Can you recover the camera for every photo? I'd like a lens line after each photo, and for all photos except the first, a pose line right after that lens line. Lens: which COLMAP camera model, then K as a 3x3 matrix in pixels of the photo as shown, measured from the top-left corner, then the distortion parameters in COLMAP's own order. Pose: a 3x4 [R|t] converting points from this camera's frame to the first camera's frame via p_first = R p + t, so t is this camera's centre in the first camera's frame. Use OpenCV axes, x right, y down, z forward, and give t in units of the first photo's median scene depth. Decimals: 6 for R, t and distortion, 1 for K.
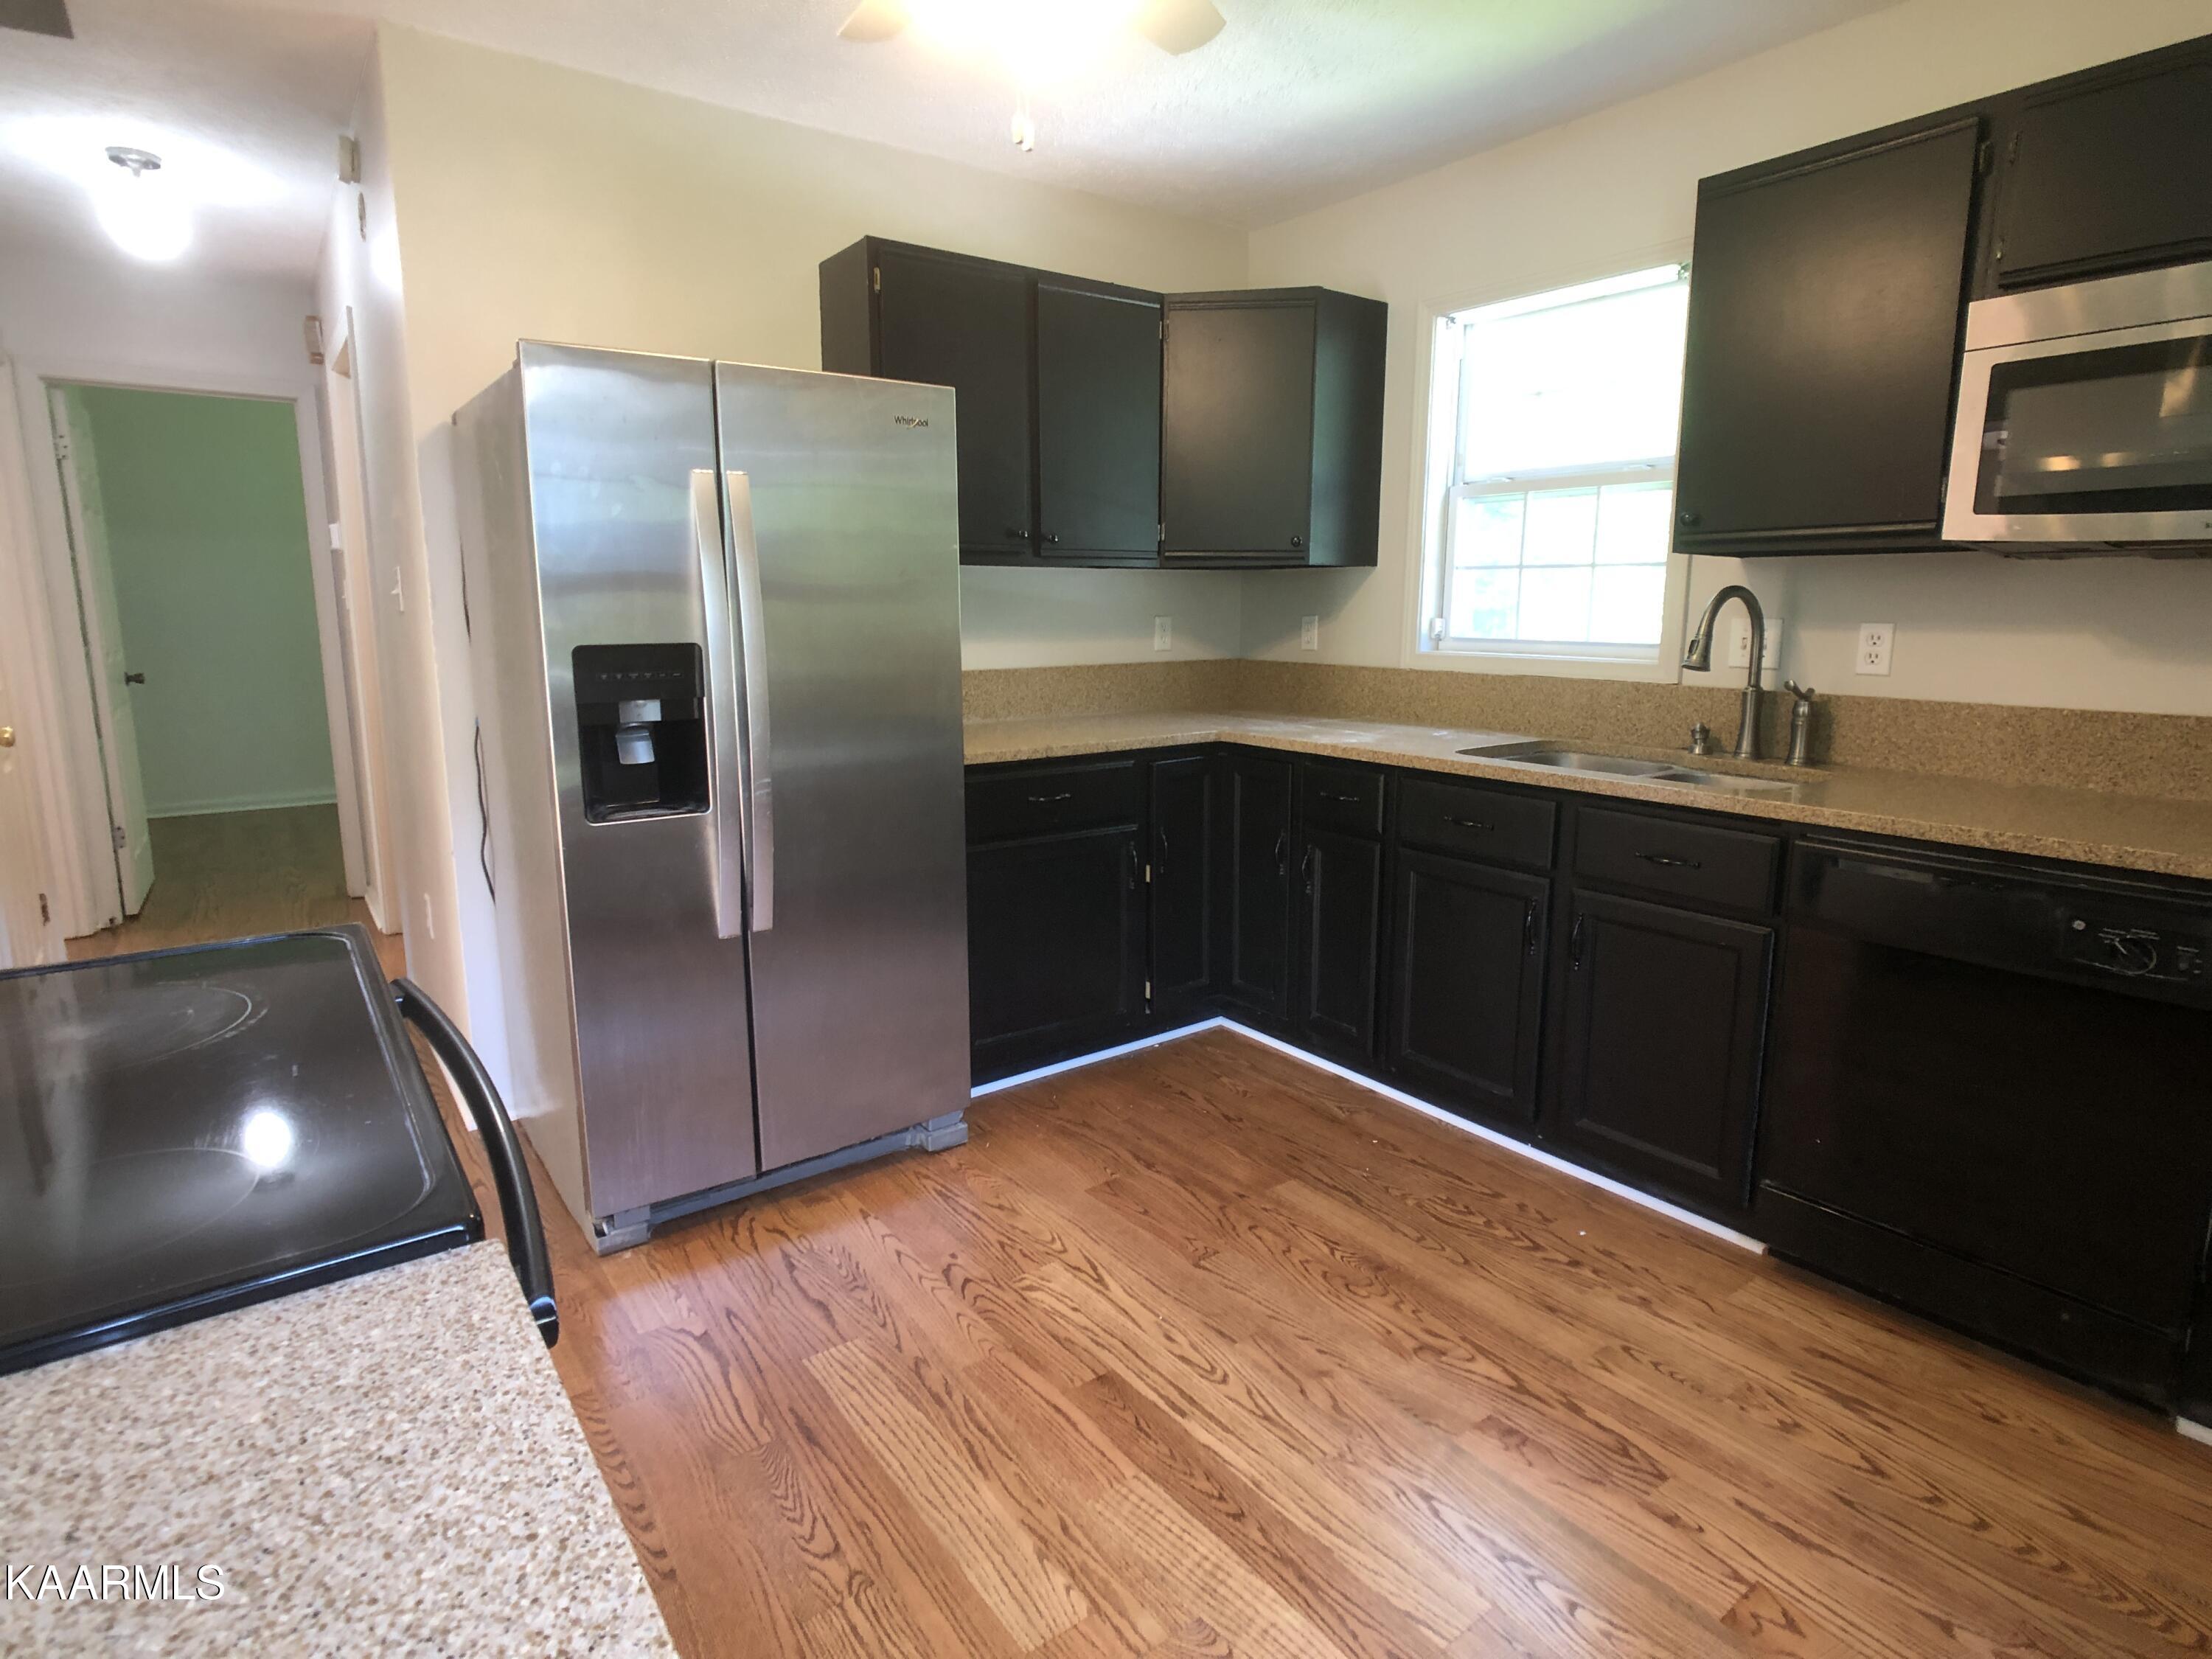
lens RADIAL K [[1174.6, 0, 1114.0], [0, 1174.6, 803.4], [0, 0, 1]] dist [-0.003595, 0.001125]
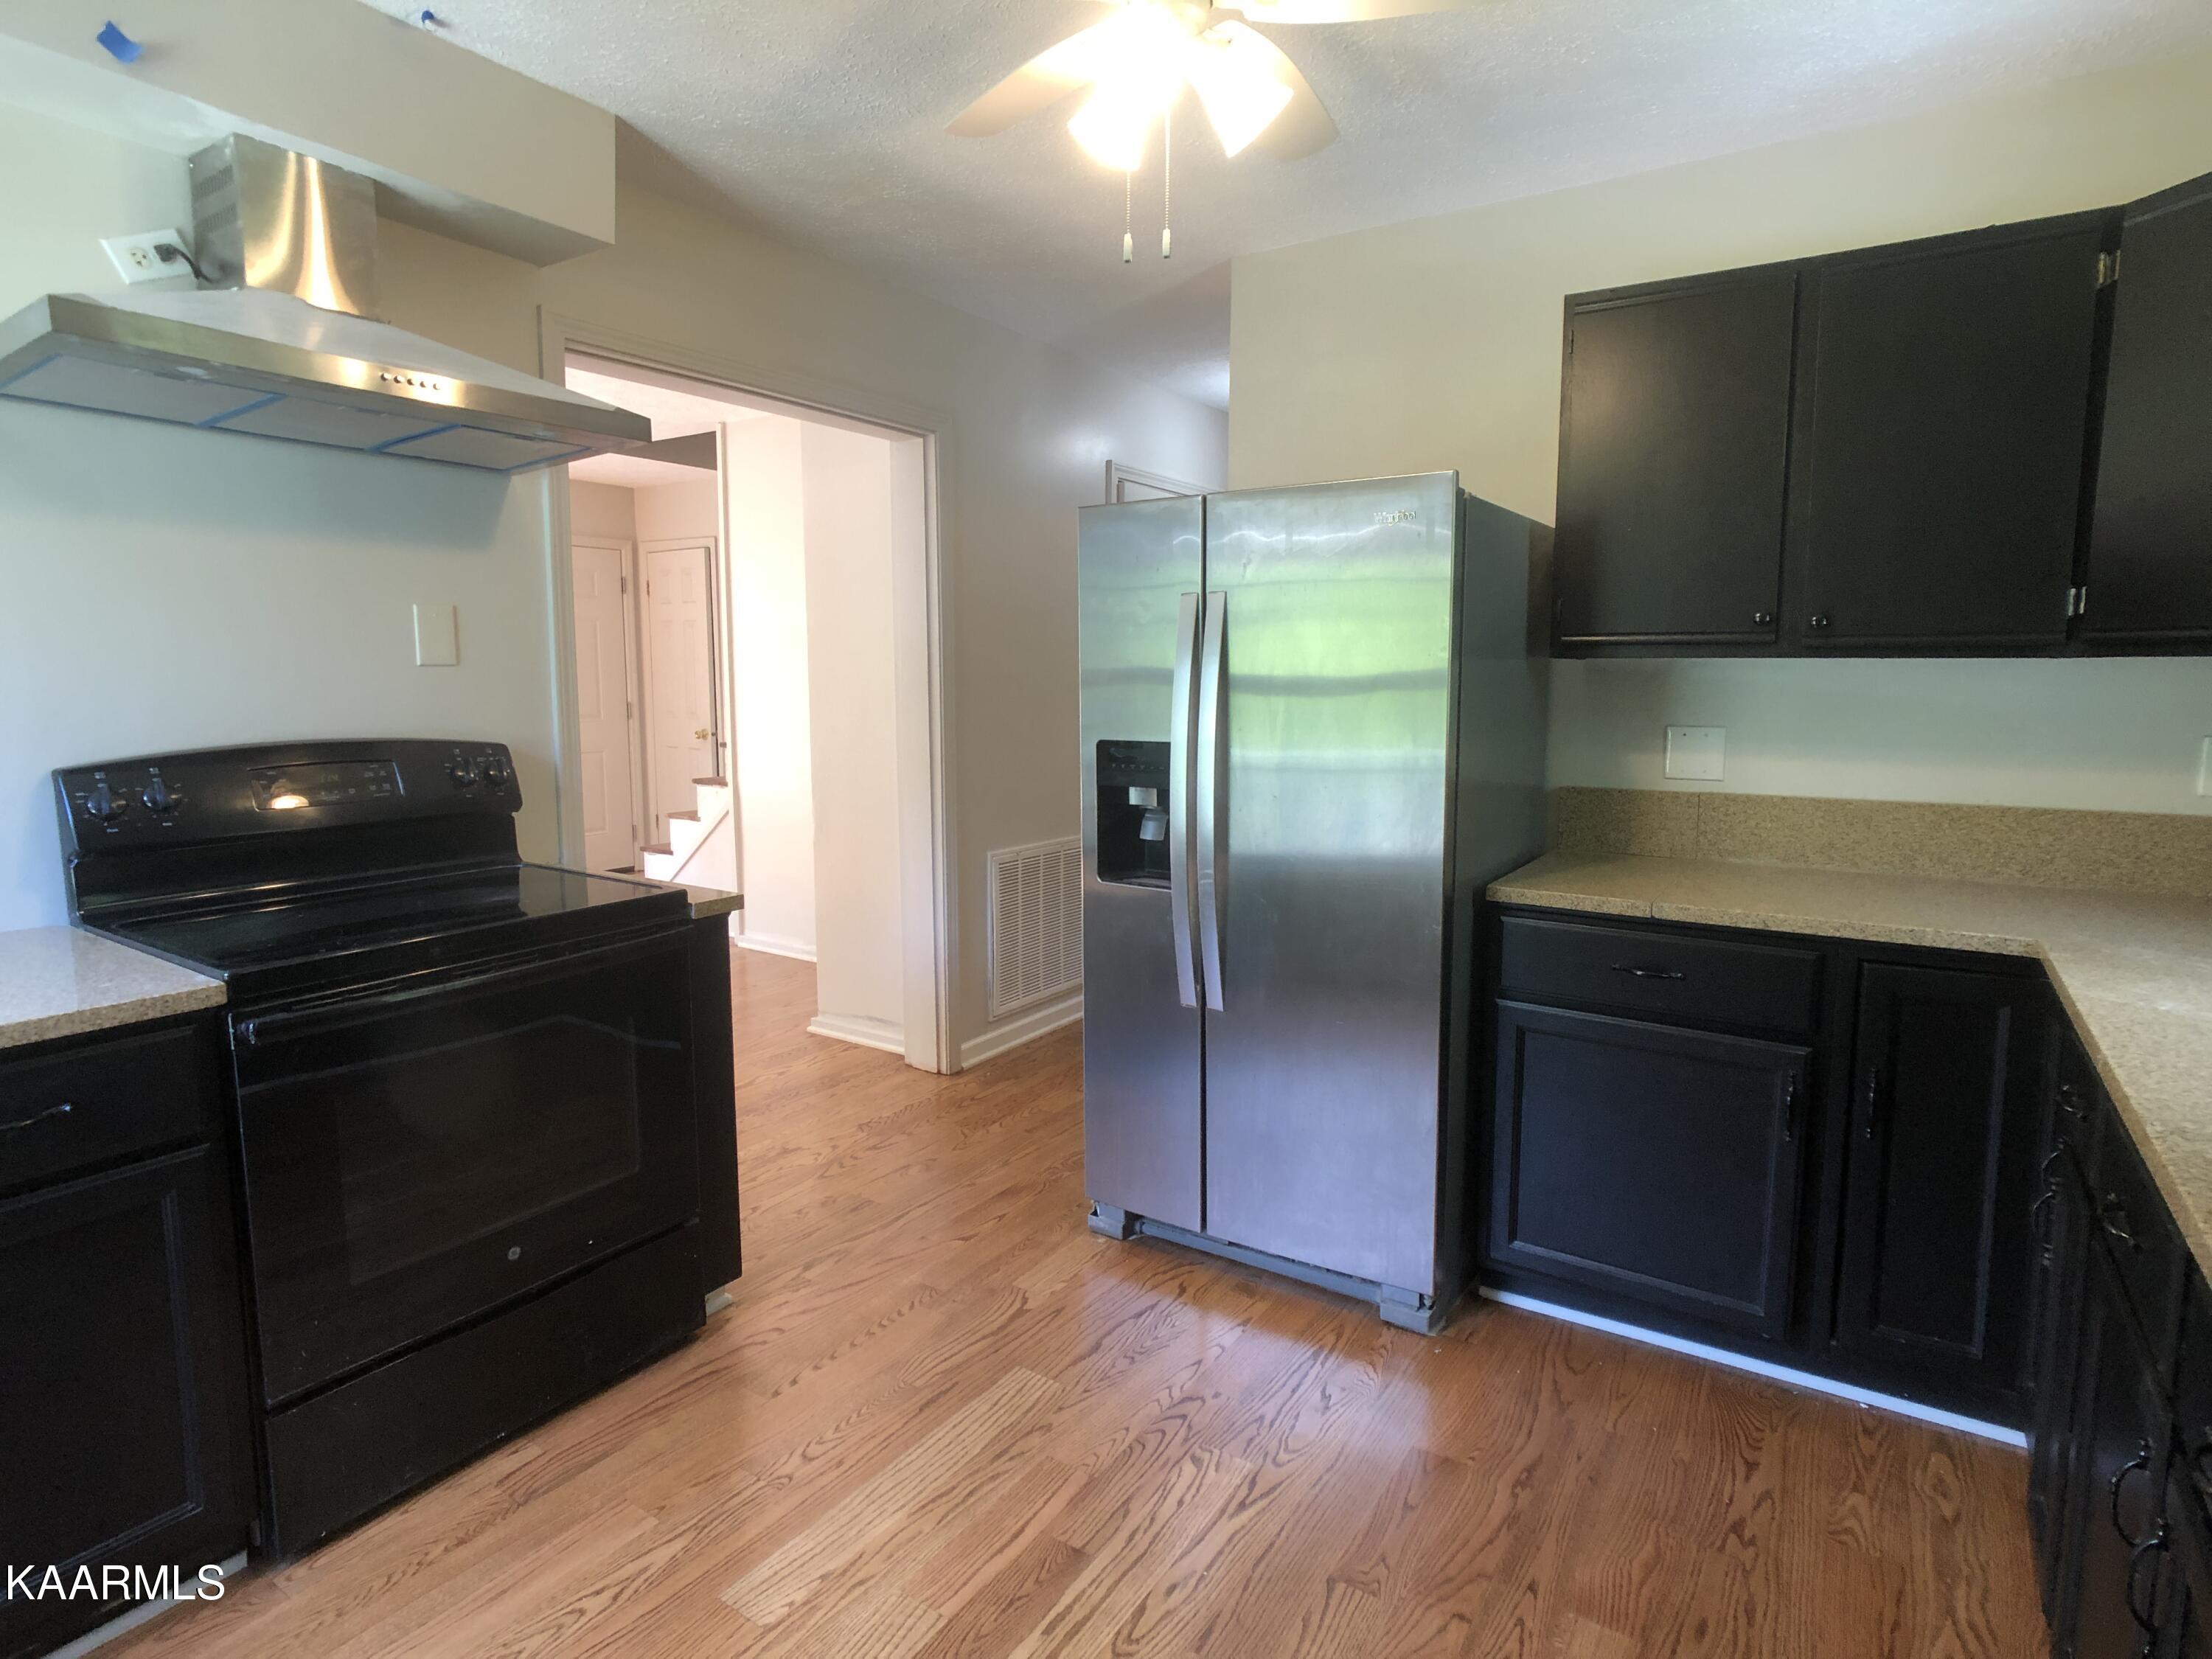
lens RADIAL K [[1174.6, 0, 1114.0], [0, 1174.6, 803.4], [0, 0, 1]] dist [-0.003595, 0.001125]
pose [[0.333615, 0.095593, -0.937850, 0.757063], [-0.155914, 0.986740, 0.045114, -0.131317], [0.929727, 0.131173, 0.344095, 0.587595]]
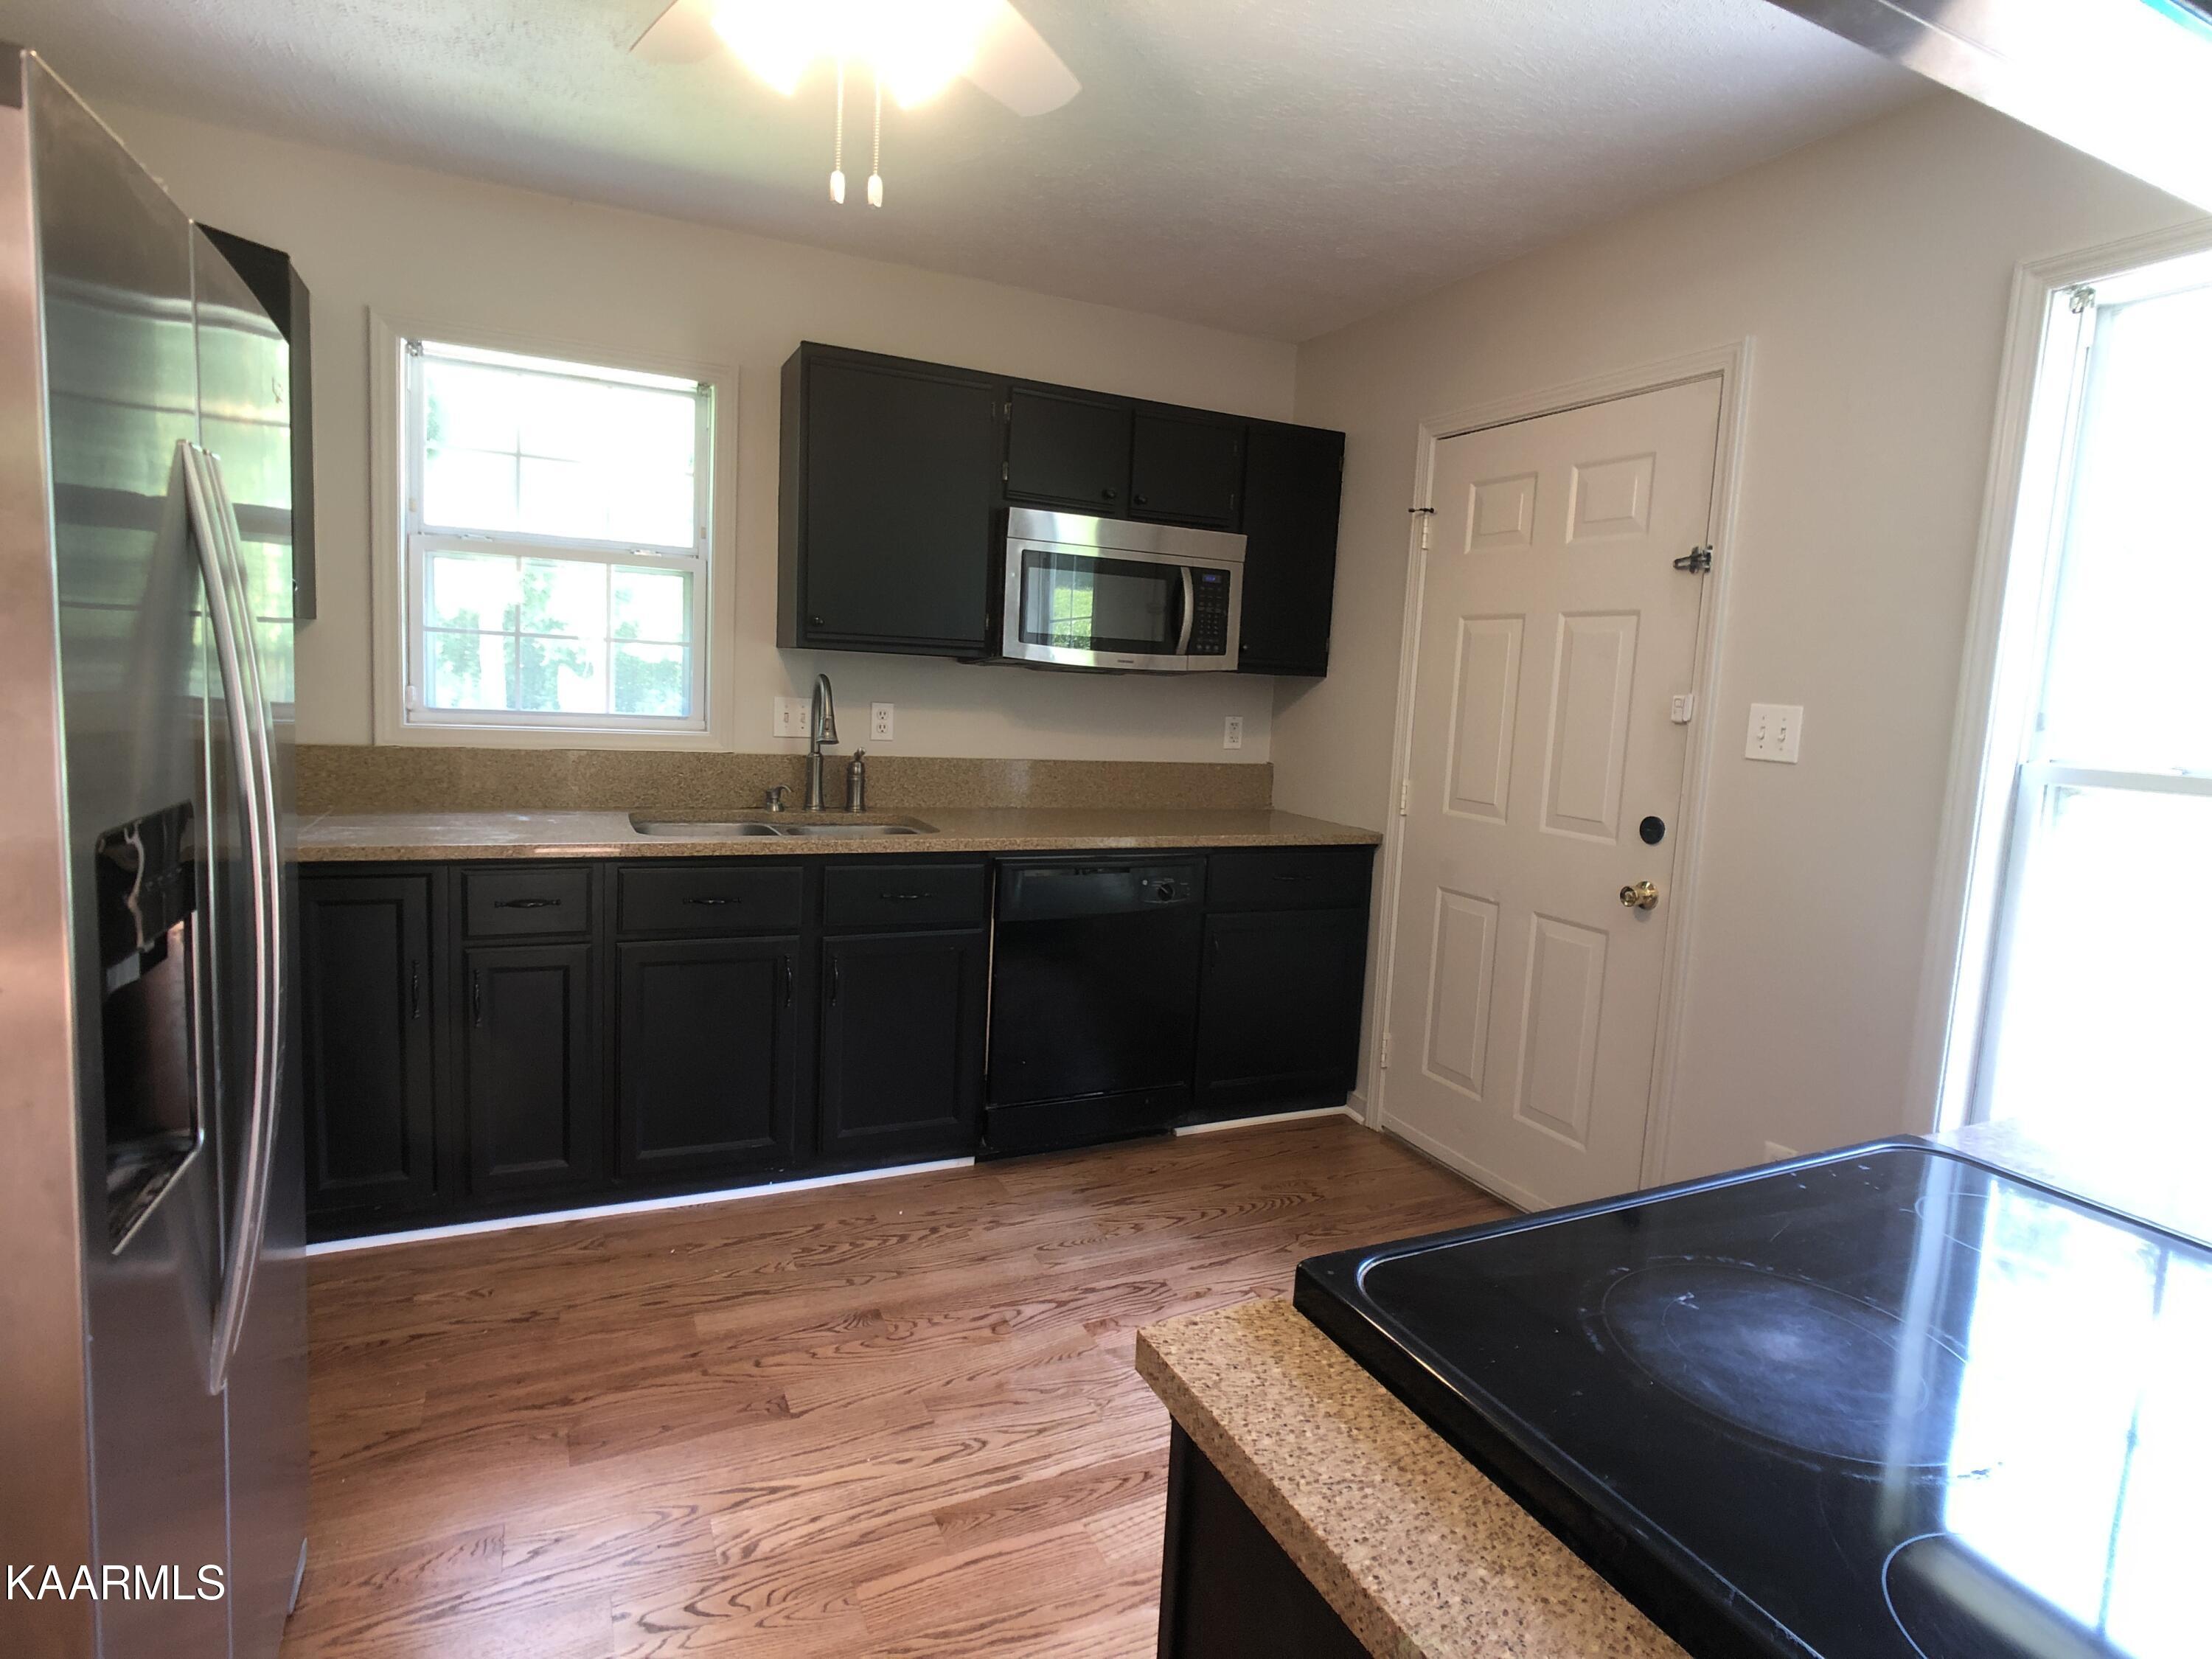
lens RADIAL K [[1174.6, 0, 1114.0], [0, 1174.6, 803.4], [0, 0, 1]] dist [-0.003595, 0.001125]
pose [[0.199886, -0.097412, 0.974965, -0.800088], [0.113097, 0.990689, 0.075796, -0.136602], [-0.973270, 0.095115, 0.209042, 0.566134]]
